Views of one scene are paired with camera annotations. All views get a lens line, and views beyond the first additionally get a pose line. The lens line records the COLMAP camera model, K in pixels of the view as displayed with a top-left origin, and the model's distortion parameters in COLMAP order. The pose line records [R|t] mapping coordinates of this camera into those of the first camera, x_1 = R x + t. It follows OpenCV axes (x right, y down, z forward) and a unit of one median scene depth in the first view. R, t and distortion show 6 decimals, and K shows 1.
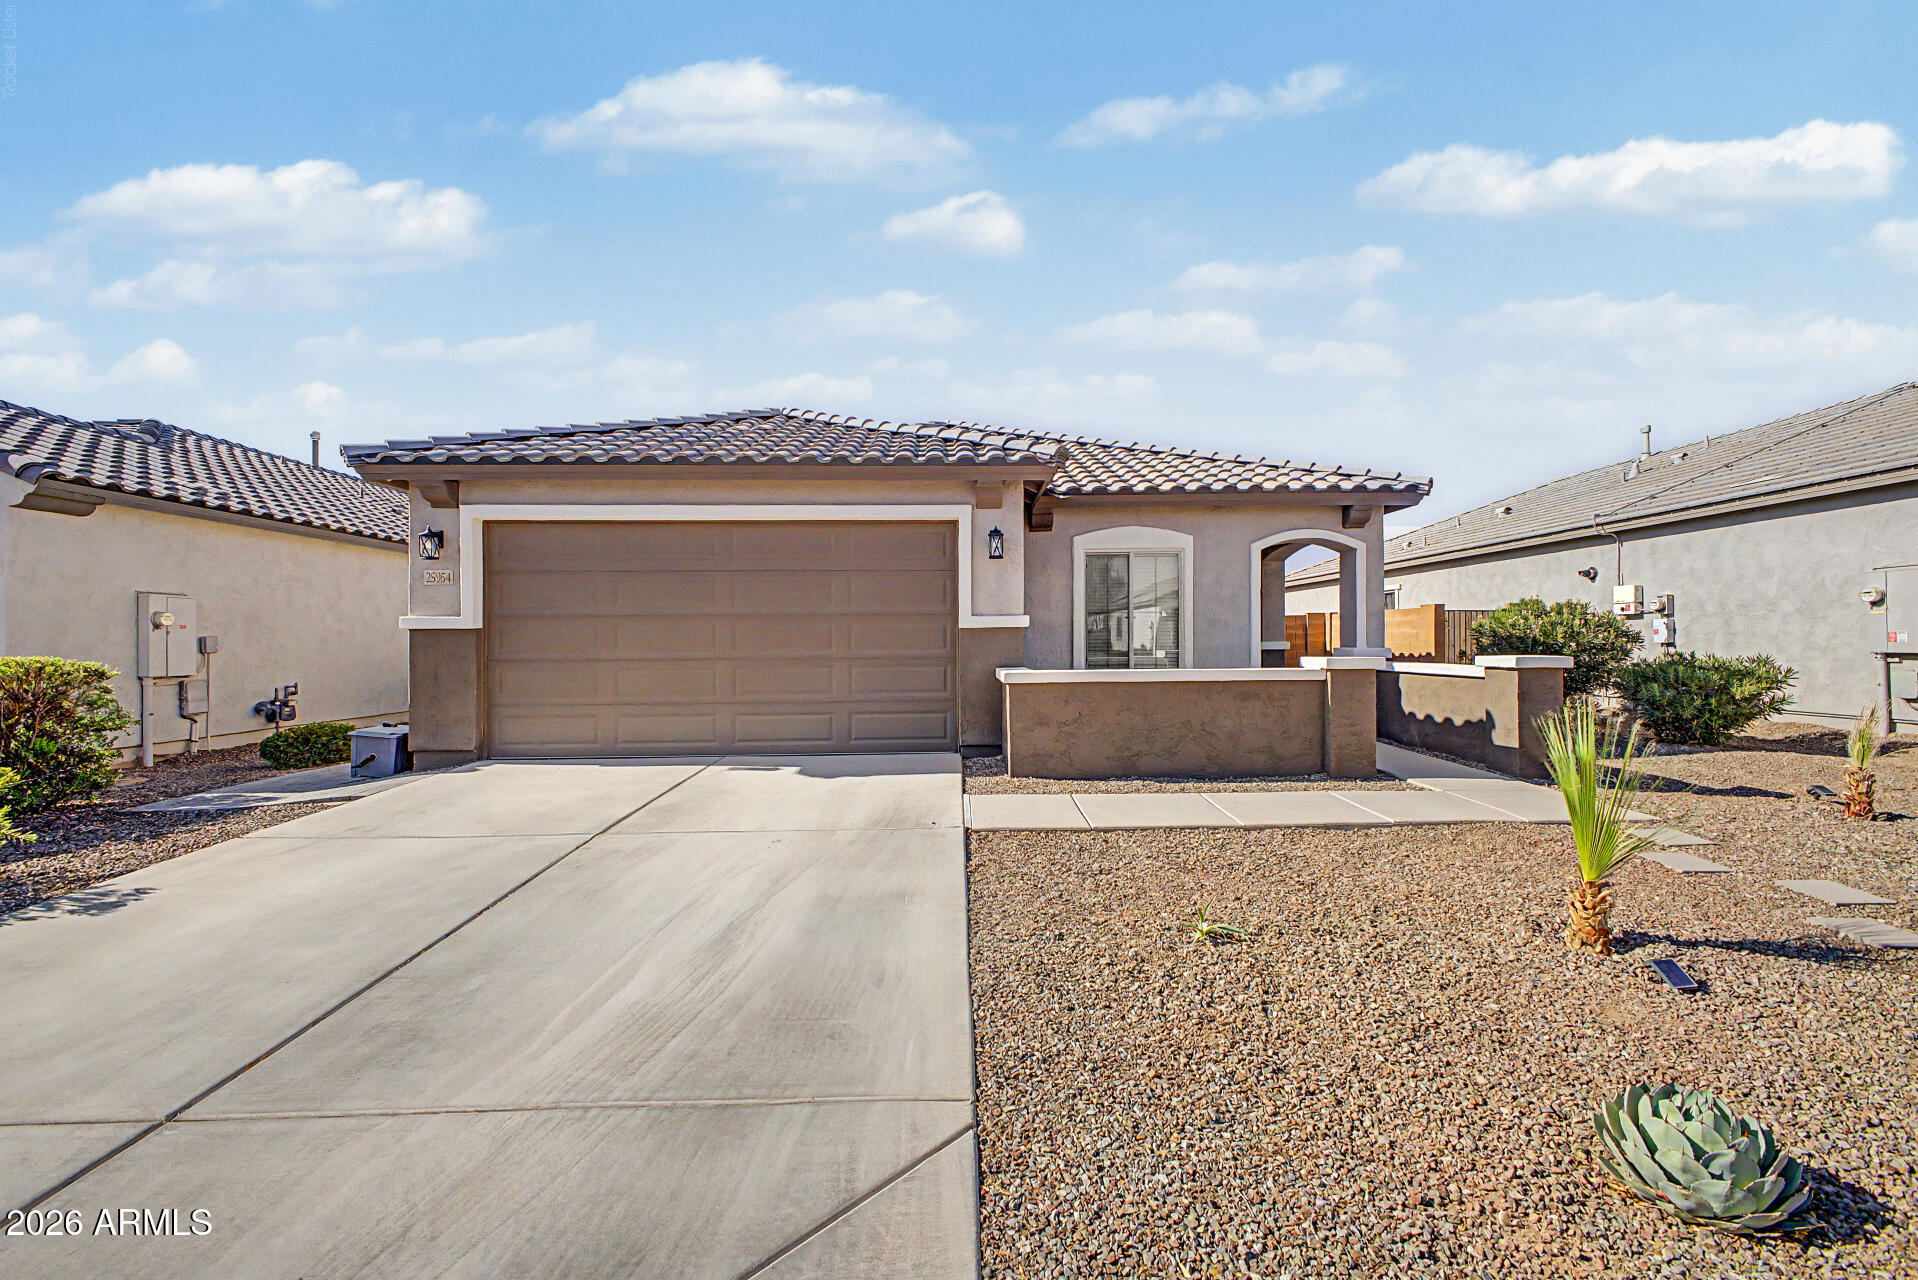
lens RADIAL K [[755.7, 0, 966.5], [0, 755.7, 631.8], [0, 0, 1]] dist [0.001872, -0.000029]
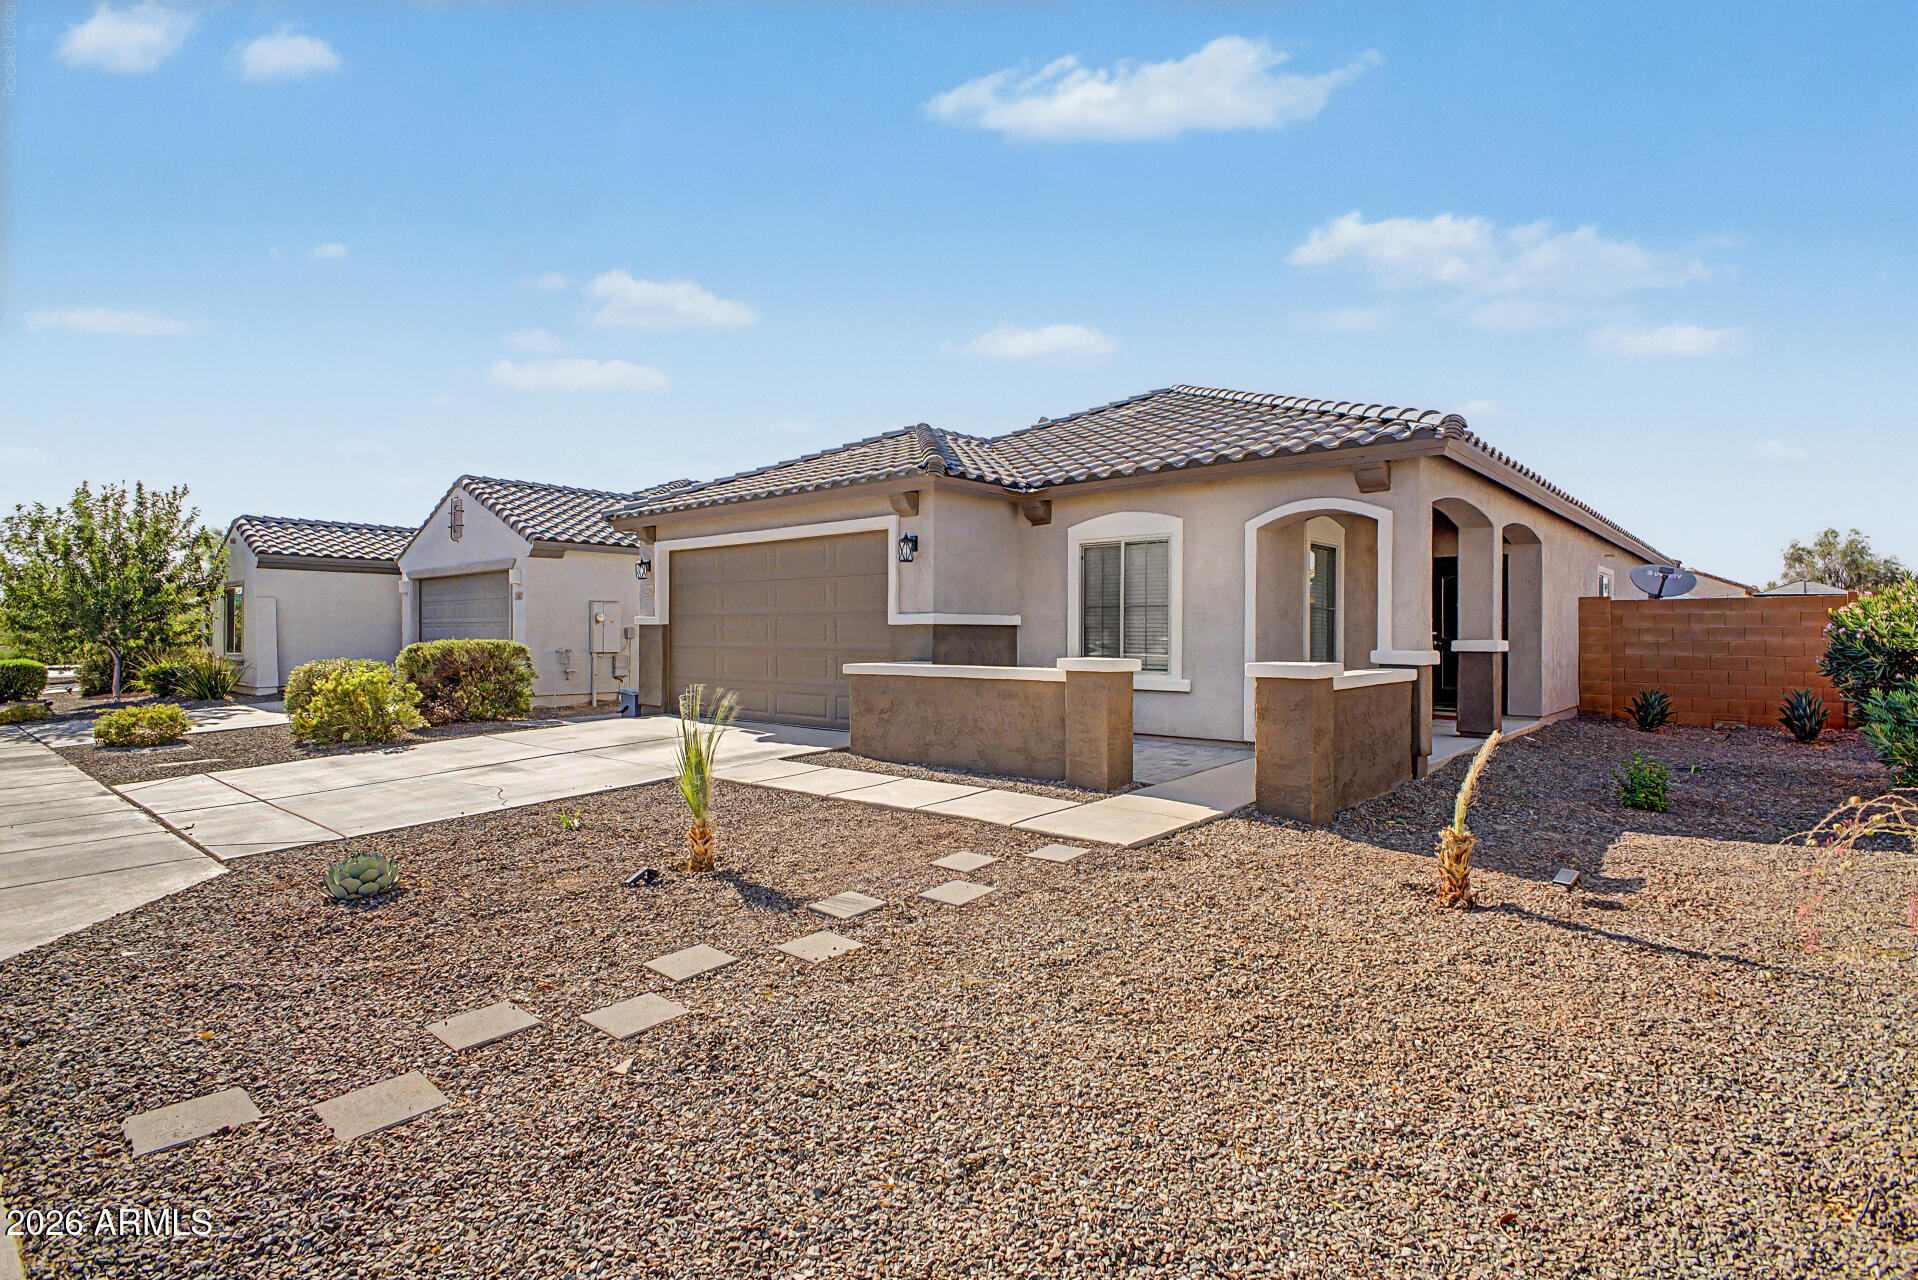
lens RADIAL K [[933.6, 0, 958.5], [0, 933.6, 618.7], [0, 0, 1]] dist [0.000607, -0.000021]
pose [[0.735873, -0.001861, -0.677117, 0.996019], [0.001005, 0.999998, -0.001657, -0.011179], [0.677119, 0.000539, 0.735873, 0.042376]]
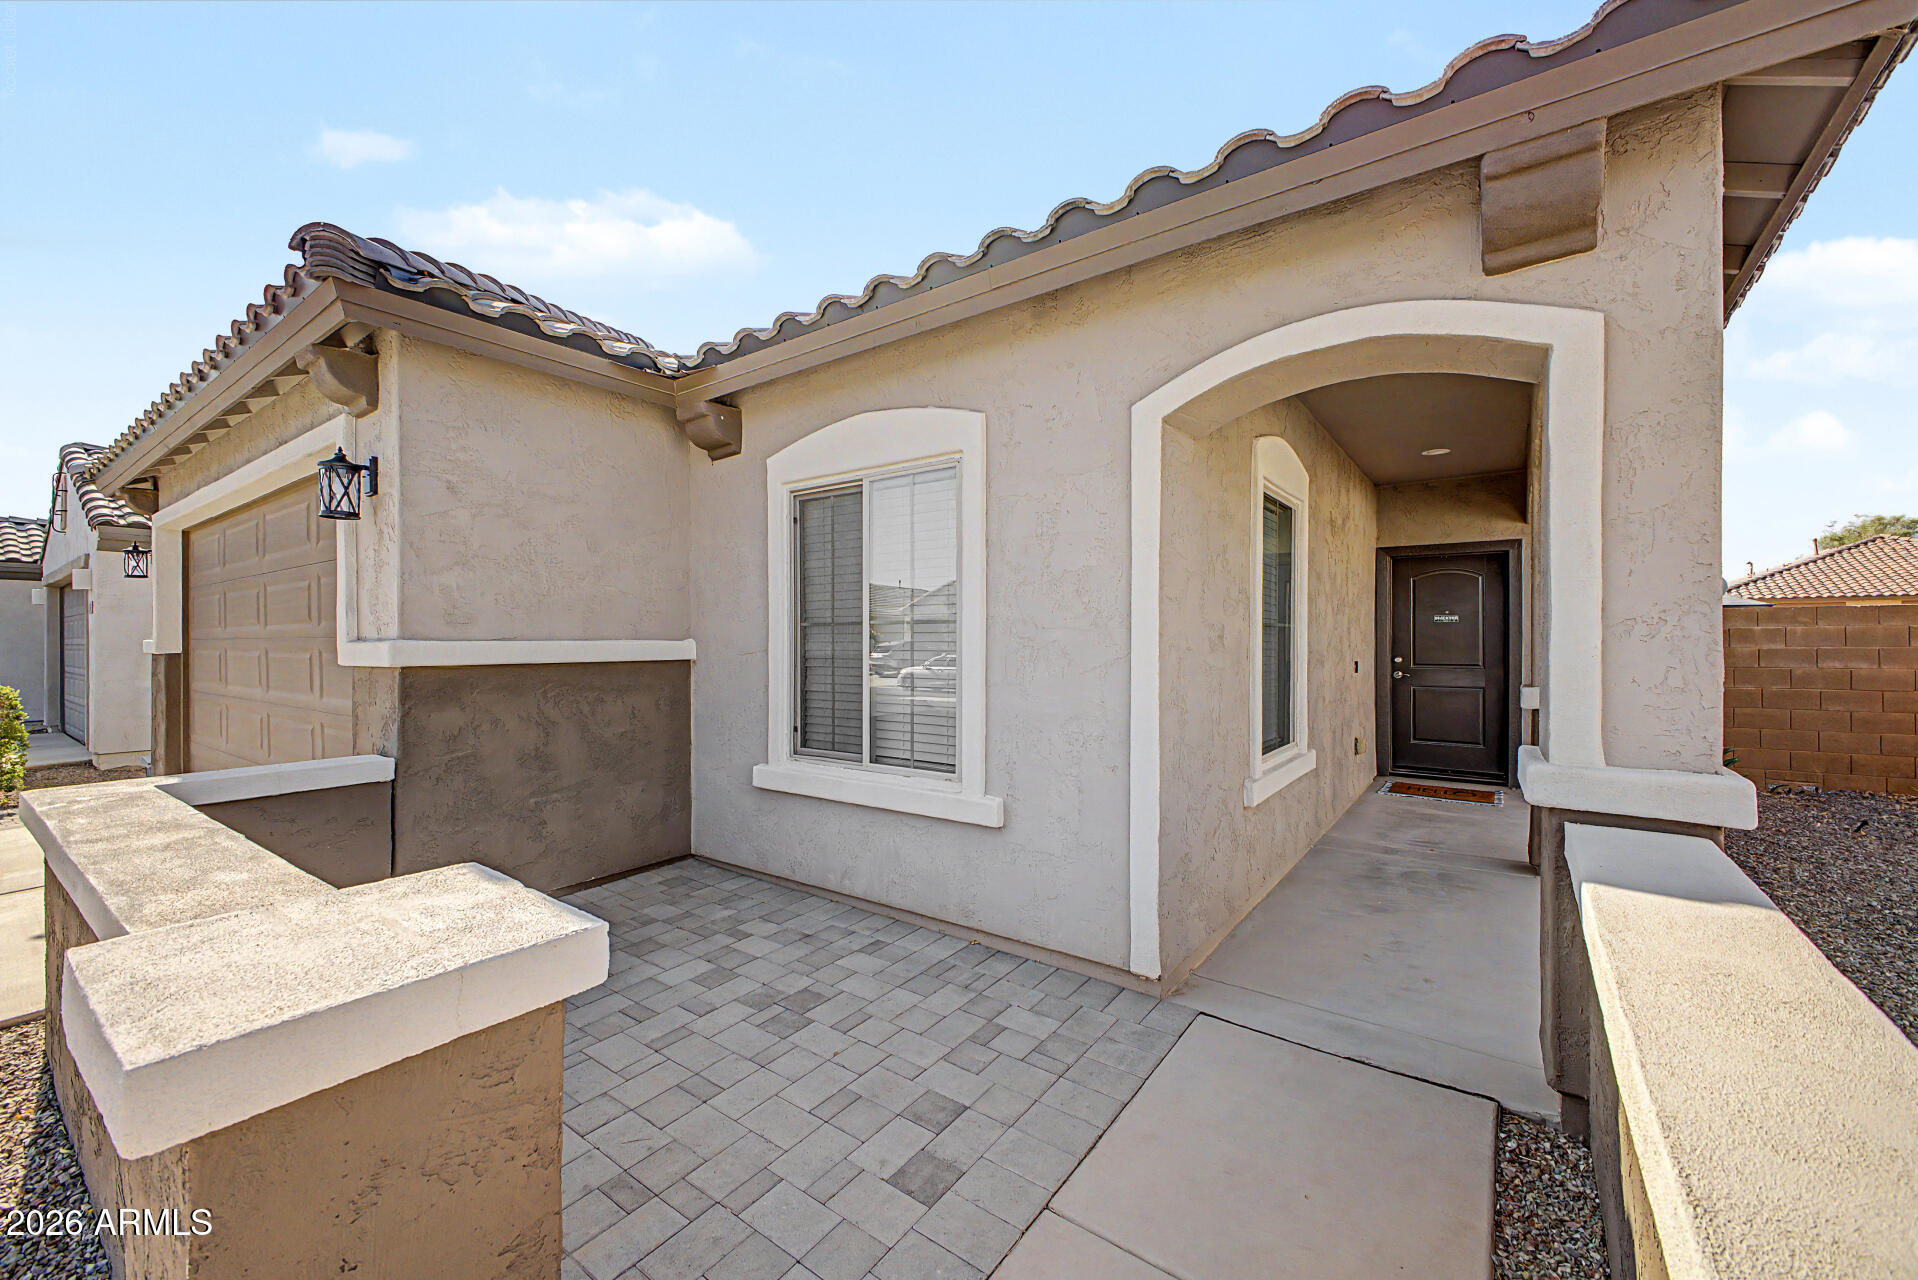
lens RADIAL K [[755.7, 0, 966.5], [0, 755.7, 631.8], [0, 0, 1]] dist [0.001872, -0.000029]
pose [[0.799798, -0.003480, -0.600259, 0.609875], [0.004926, 0.999988, 0.000766, -0.024784], [0.600249, -0.003570, 0.799805, 0.834377]]
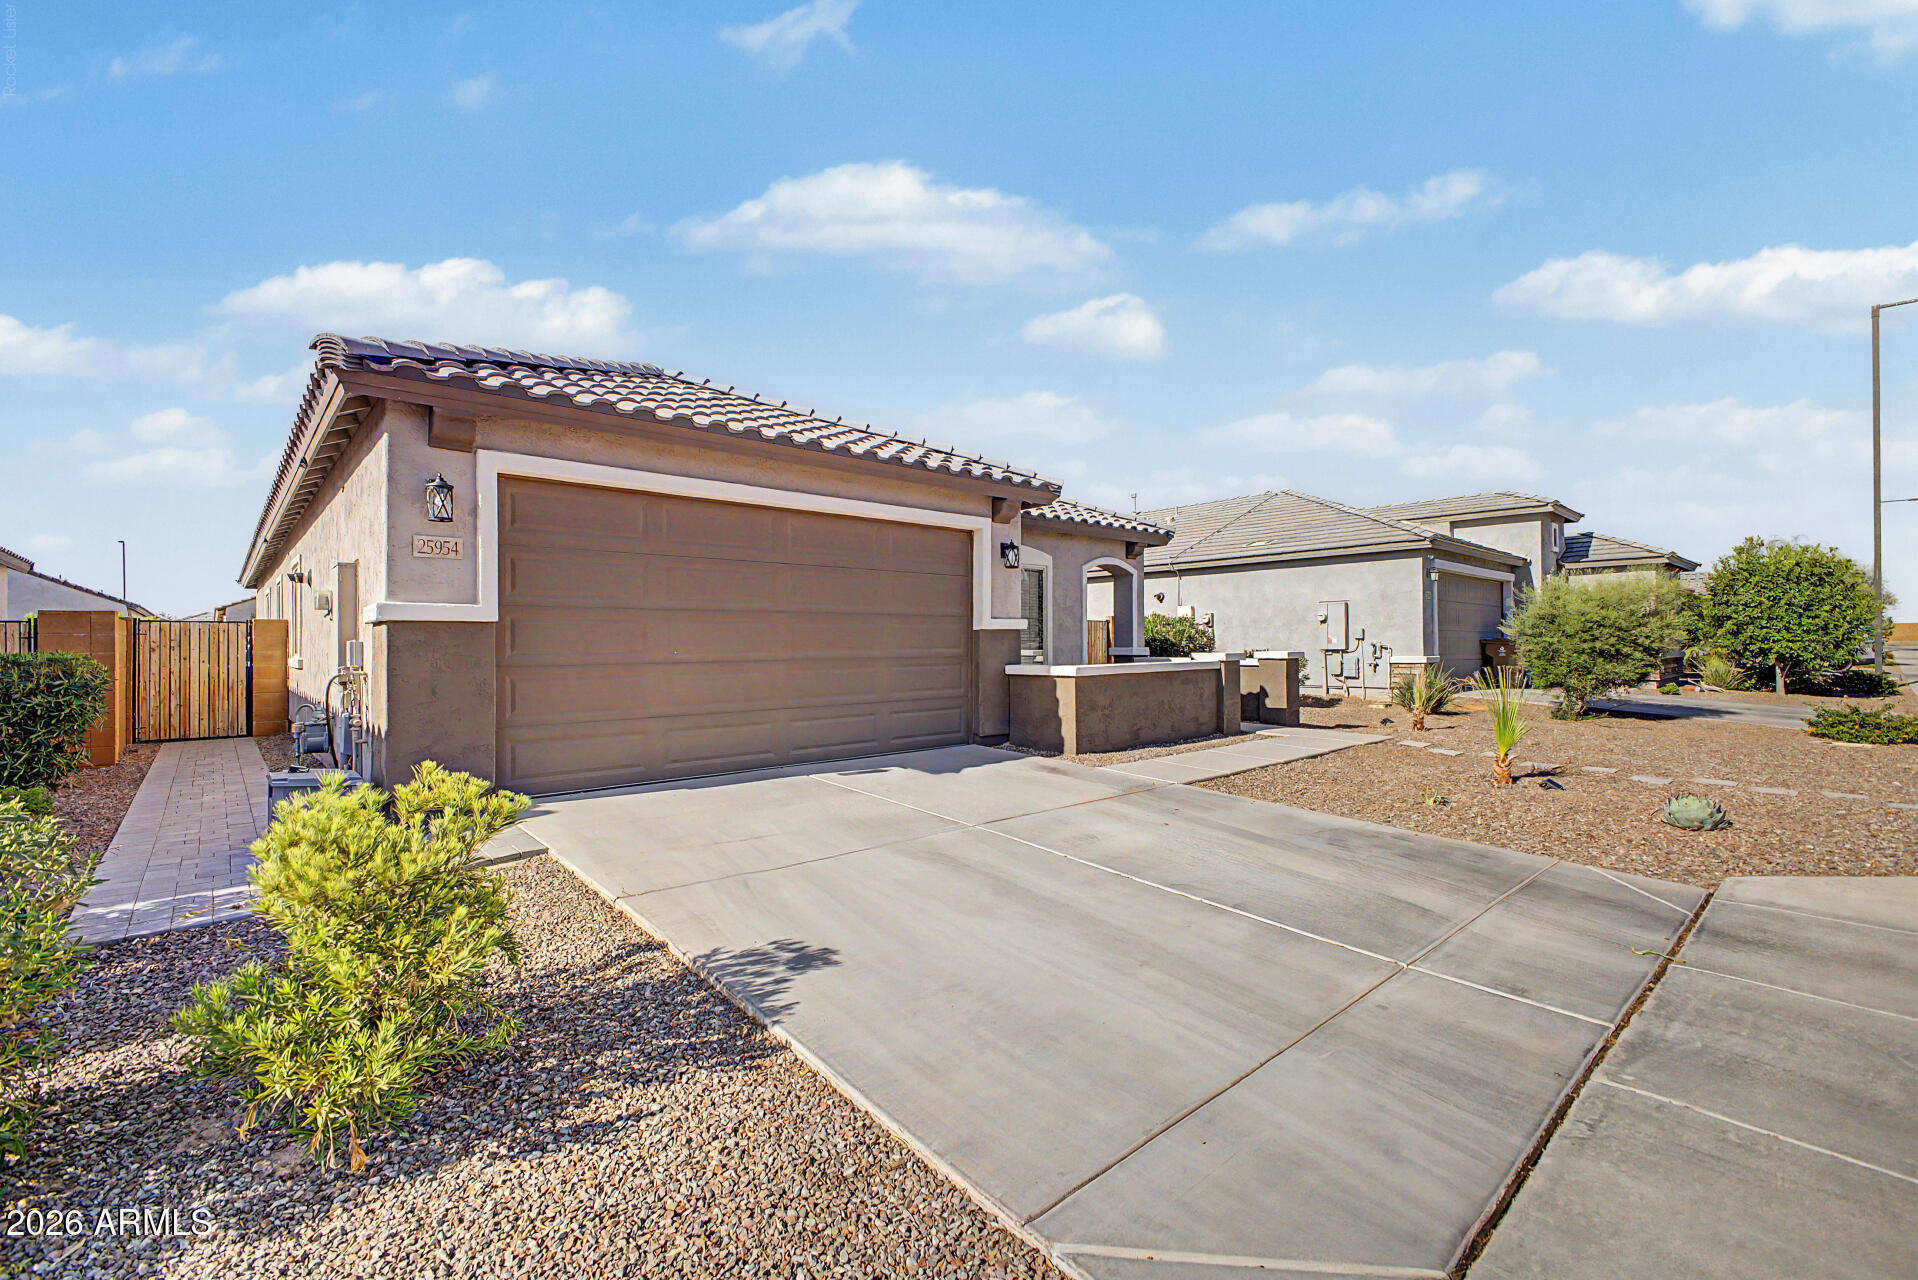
lens RADIAL K [[819.2, 0, 959.0], [0, 819.2, 640.0], [0, 0, 1]] dist [-0.002046, -0.000151]
pose [[0.760485, 0.003616, 0.649346, -0.801679], [-0.004687, 0.999989, -0.000080, 0.010818], [-0.649339, -0.002982, 0.760493, 0.112392]]
